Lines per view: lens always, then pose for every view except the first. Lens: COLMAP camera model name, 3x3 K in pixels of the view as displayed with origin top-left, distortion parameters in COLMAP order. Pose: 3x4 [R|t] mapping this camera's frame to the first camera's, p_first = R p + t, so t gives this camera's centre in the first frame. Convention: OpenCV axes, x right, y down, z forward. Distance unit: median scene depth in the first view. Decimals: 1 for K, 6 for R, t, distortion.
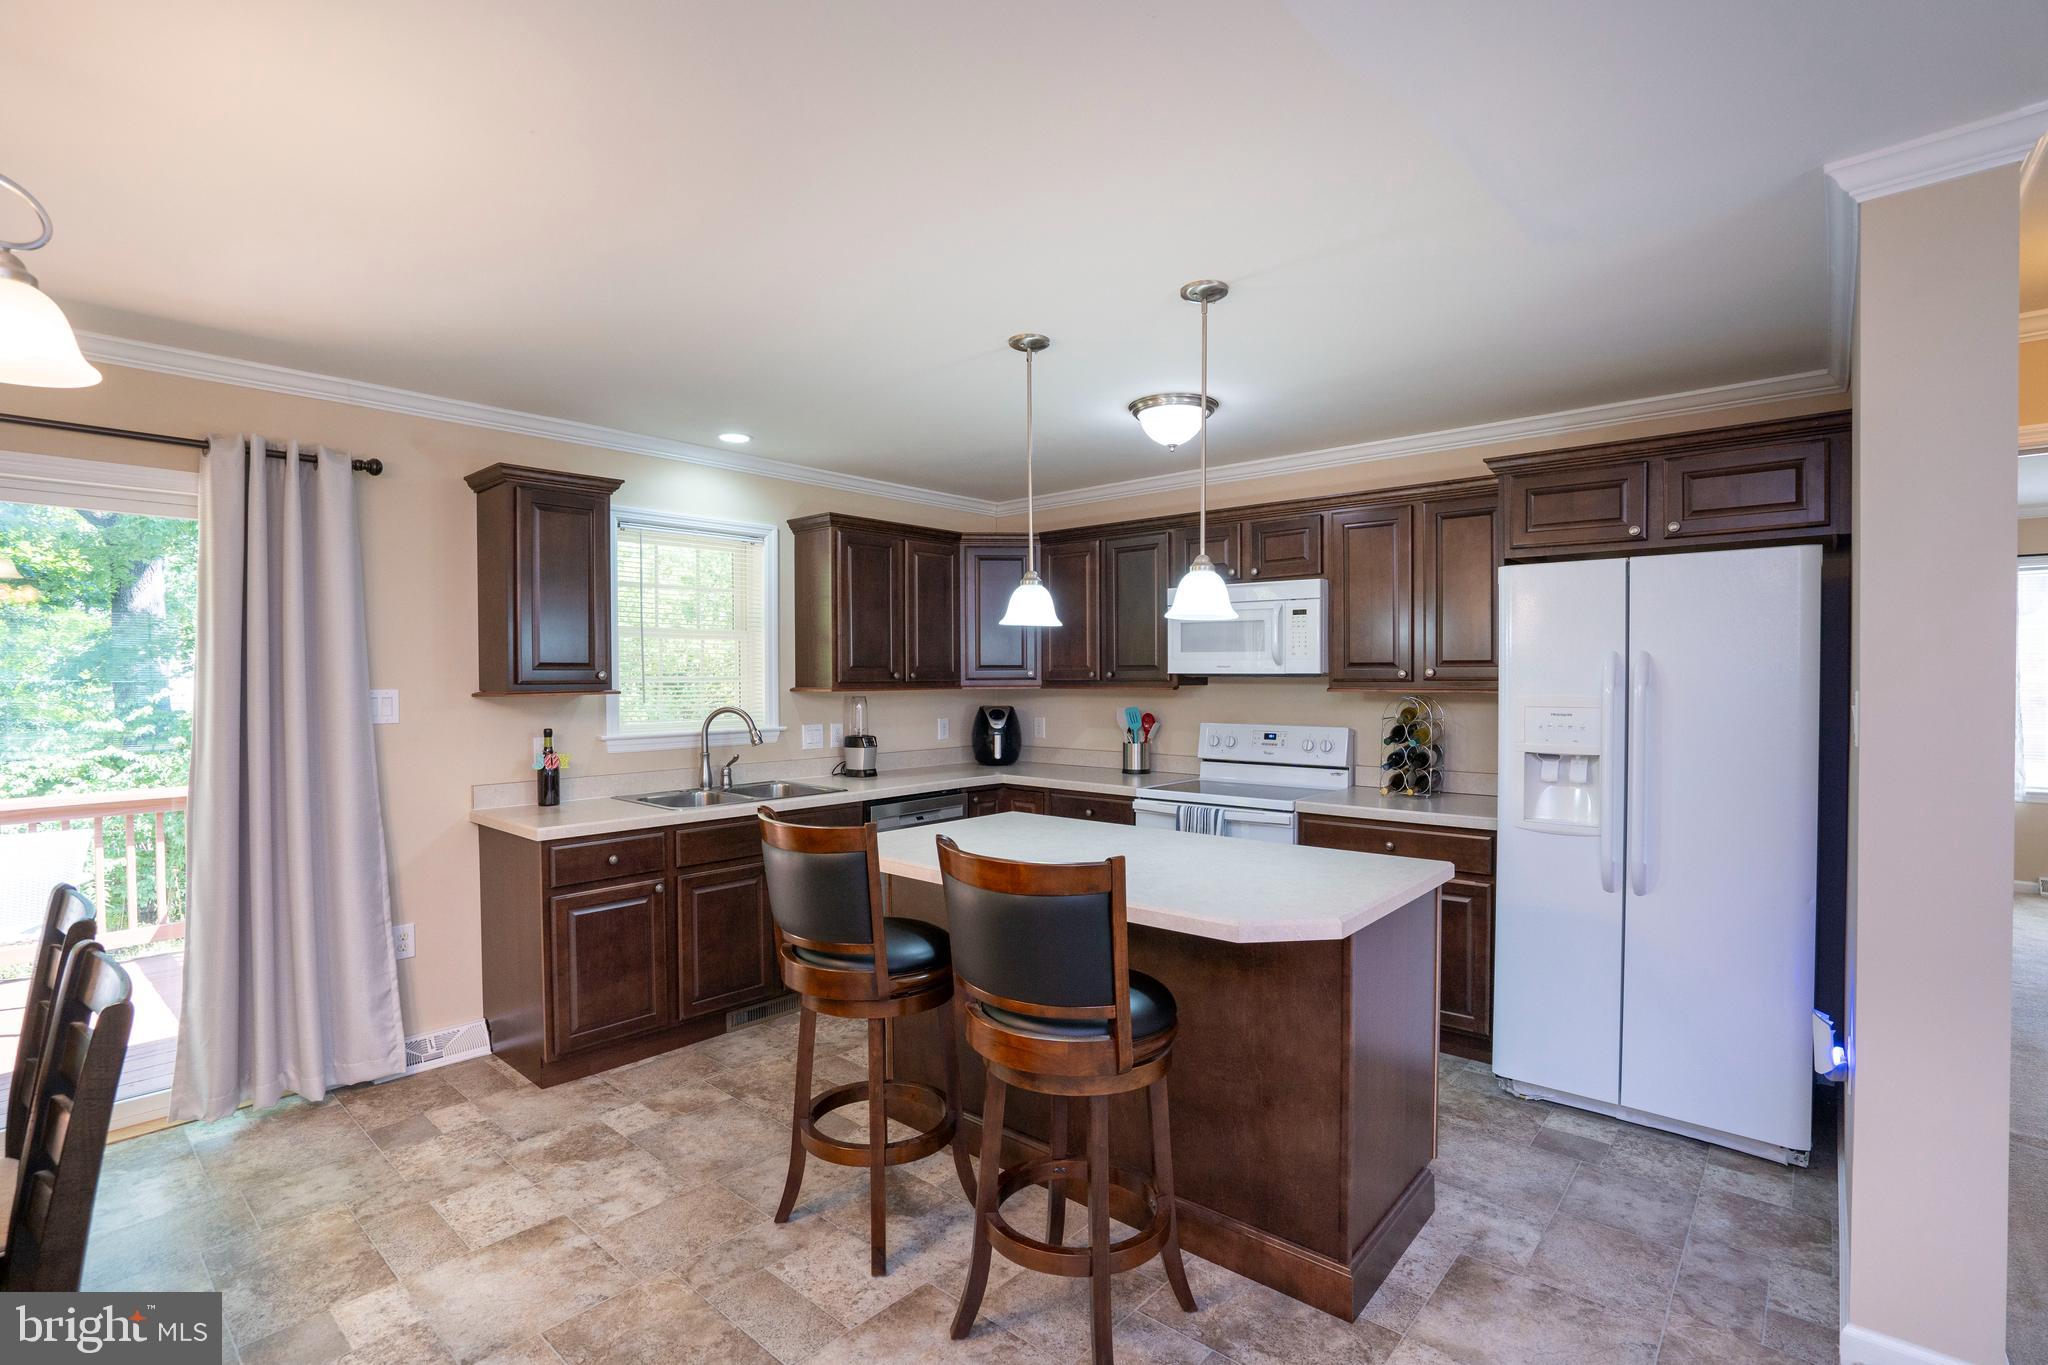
lens RADIAL K [[949.2, 0, 1019.6], [0, 949.2, 690.2], [0, 0, 1]] dist [-0.060604, 0.024548]
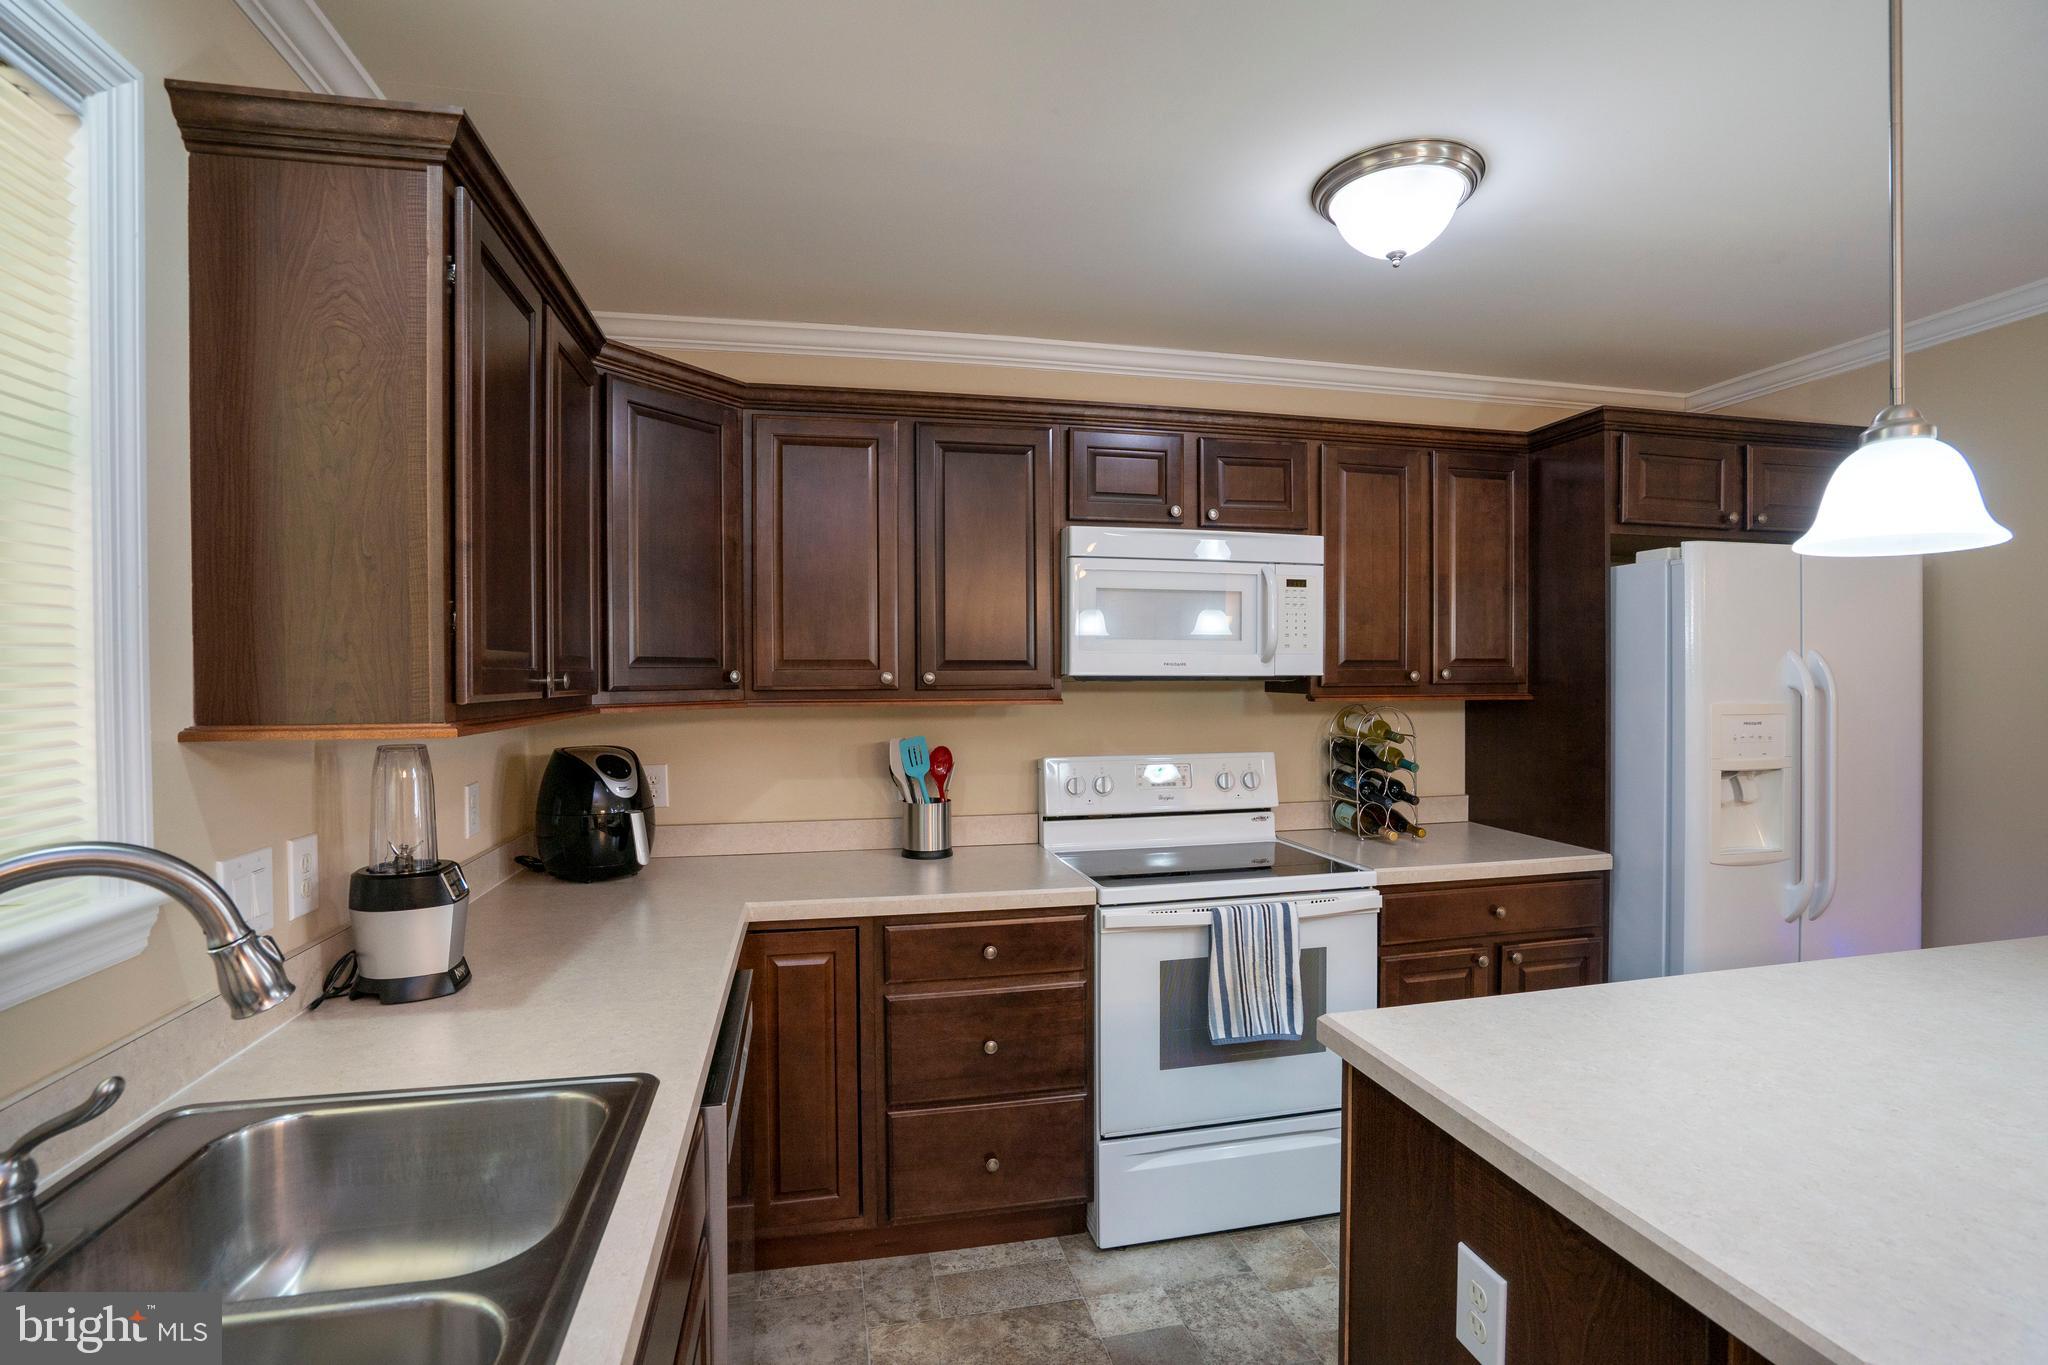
lens RADIAL K [[949.2, 0, 1019.6], [0, 949.2, 690.2], [0, 0, 1]] dist [-0.060604, 0.024548]
pose [[0.594870, -0.010288, 0.803756, -0.387183], [0.016564, 0.999863, 0.000540, -0.011924], [-0.803651, 0.012992, 0.594959, 0.834015]]
